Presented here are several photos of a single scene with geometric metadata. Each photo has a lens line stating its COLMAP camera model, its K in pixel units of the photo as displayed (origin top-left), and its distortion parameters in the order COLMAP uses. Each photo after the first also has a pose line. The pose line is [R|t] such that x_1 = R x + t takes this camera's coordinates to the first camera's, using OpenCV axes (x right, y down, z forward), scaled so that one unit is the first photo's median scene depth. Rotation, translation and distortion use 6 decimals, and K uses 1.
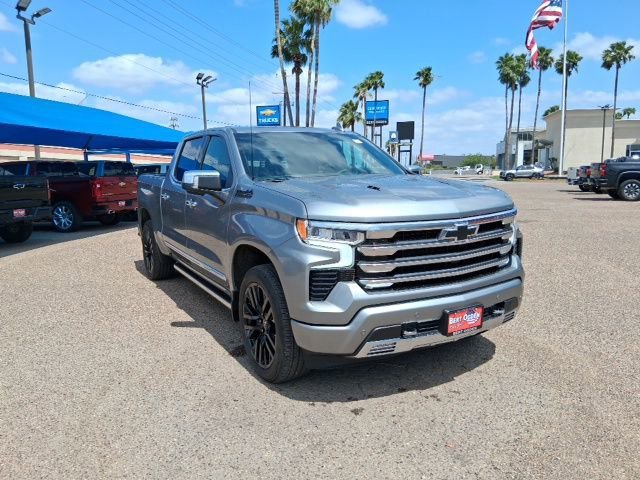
lens RADIAL K [[499.5, 0, 321.6], [0, 499.5, 254.4], [0, 0, 1]] dist [0.067619, -0.002344]
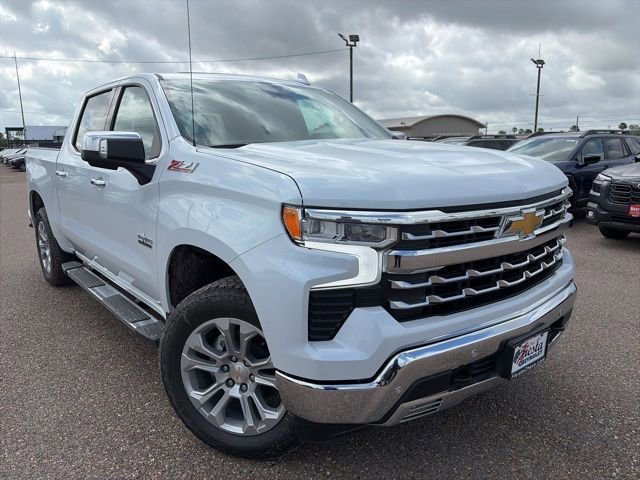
lens RADIAL K [[467.9, 0, 318.7], [0, 467.9, 234.2], [0, 0, 1]] dist [0.038226, 0.001159]
pose [[0.986662, -0.024442, 0.160938, -0.099097], [0.023940, 0.999701, 0.005056, -0.039169], [-0.161013, -0.001135, 0.986952, 0.443169]]
